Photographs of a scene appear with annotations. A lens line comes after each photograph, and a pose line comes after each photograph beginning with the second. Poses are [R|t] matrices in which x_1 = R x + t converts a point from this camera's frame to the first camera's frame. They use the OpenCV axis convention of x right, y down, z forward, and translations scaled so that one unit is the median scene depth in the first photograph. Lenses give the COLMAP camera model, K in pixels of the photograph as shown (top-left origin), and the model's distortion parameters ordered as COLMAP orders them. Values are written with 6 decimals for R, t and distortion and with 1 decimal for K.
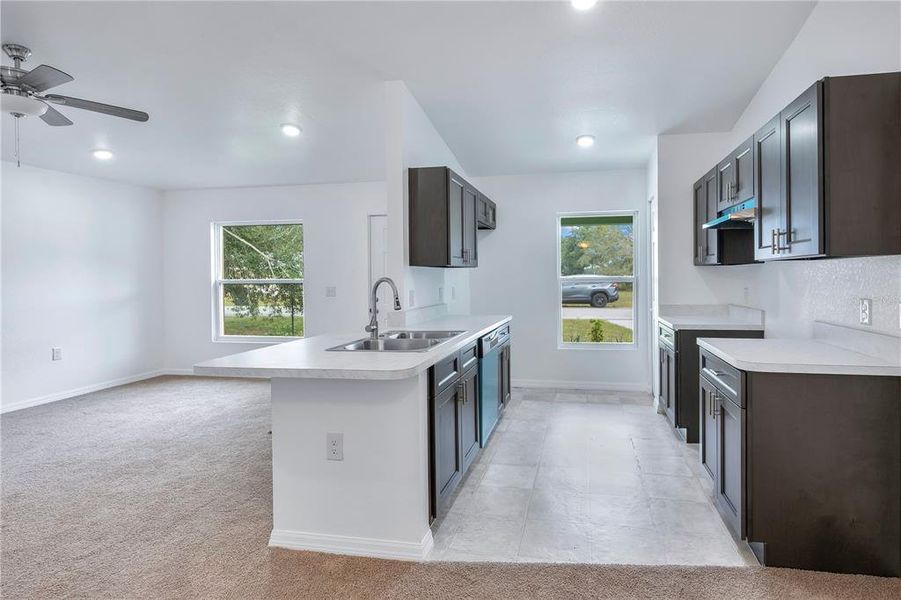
lens RADIAL K [[458.3, 0, 502.7], [0, 458.3, 282.7], [0, 0, 1]] dist [0.001638, -0.000870]
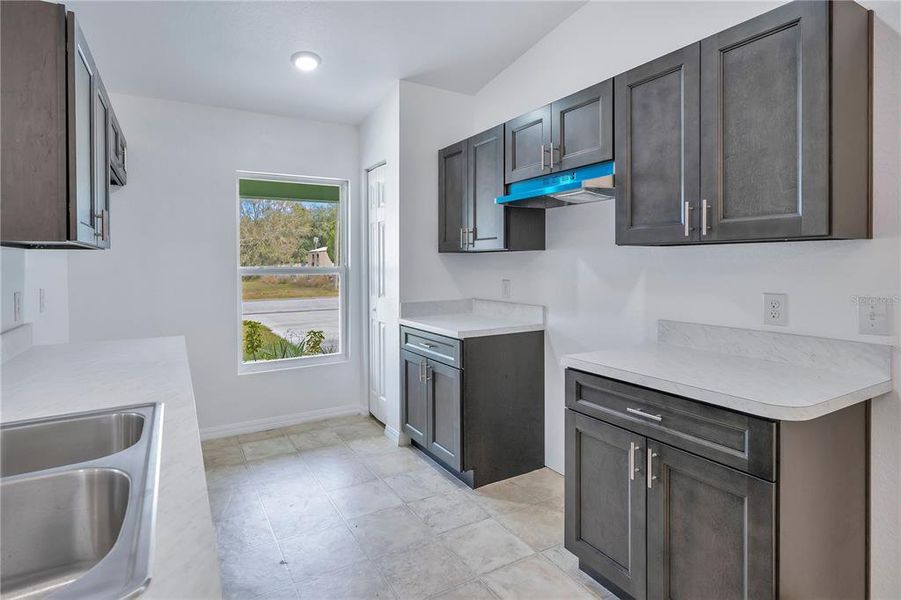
lens RADIAL K [[458.3, 0, 425.1], [0, 458.3, 265.8], [0, 0, 1]] dist [0.001638, -0.000870]
pose [[0.778837, -0.000866, 0.627225, -0.109845], [0.009450, 0.999902, -0.010353, -0.006436], [-0.627155, 0.013990, 0.778769, 0.397166]]
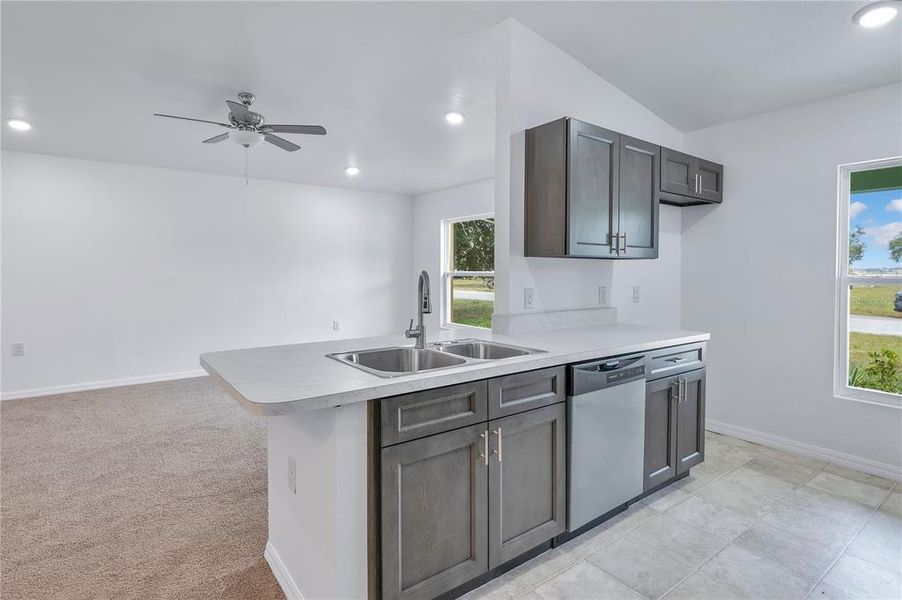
lens RADIAL K [[448.2, 0, 455.6], [0, 448.2, 284.7], [0, 0, 1]] dist [0.004772, -0.000805]
pose [[0.728915, 0.033514, -0.683783, 0.200828], [-0.021227, 0.999427, 0.026356, -0.005900], [0.684275, -0.004696, 0.729209, 0.316909]]
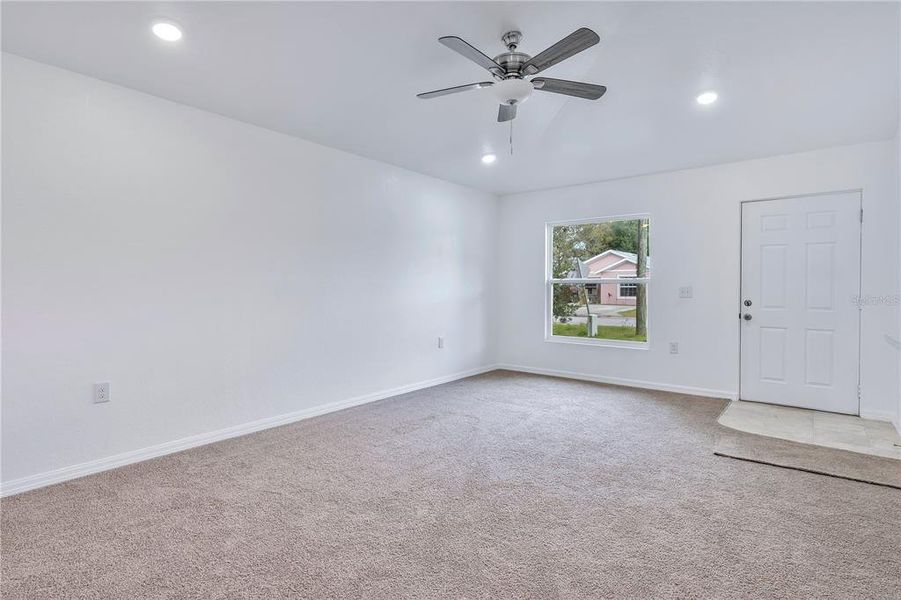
lens RADIAL K [[447.7, 0, 450.7], [0, 447.7, 295.4], [0, 0, 1]] dist [0.004772, -0.000805]
pose [[0.881664, 0.018640, -0.471510, -0.491463], [-0.019178, 0.999809, 0.003665, 0.040177], [0.471489, 0.005811, 0.881853, 0.052515]]
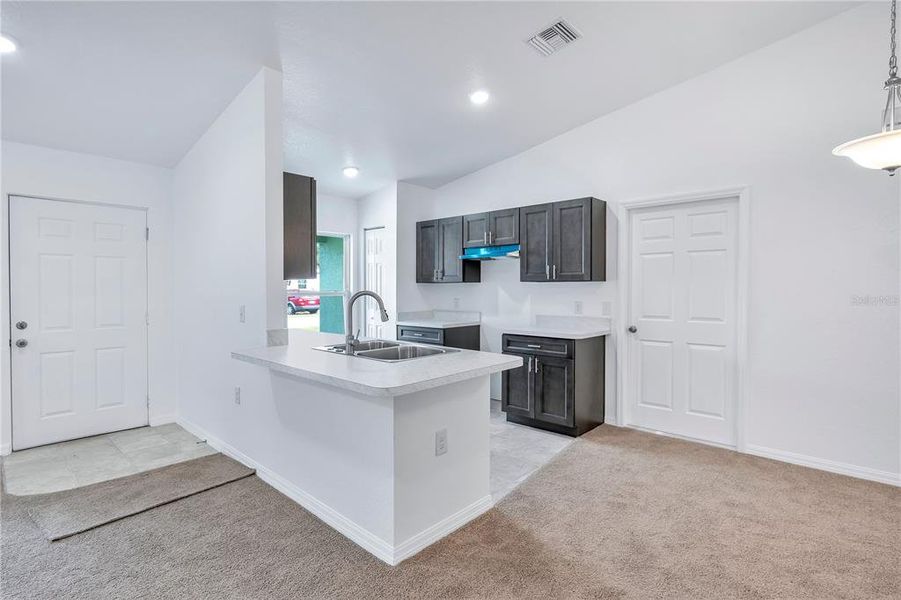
lens RADIAL K [[447.7, 0, 458.1], [0, 447.7, 293.8], [0, 0, 1]] dist [0.004772, -0.000805]
pose [[0.529681, -0.003824, 0.848188, -0.657773], [0.010947, 0.999937, -0.002328, -0.000697], [-0.848126, 0.010519, 0.529690, 0.198412]]
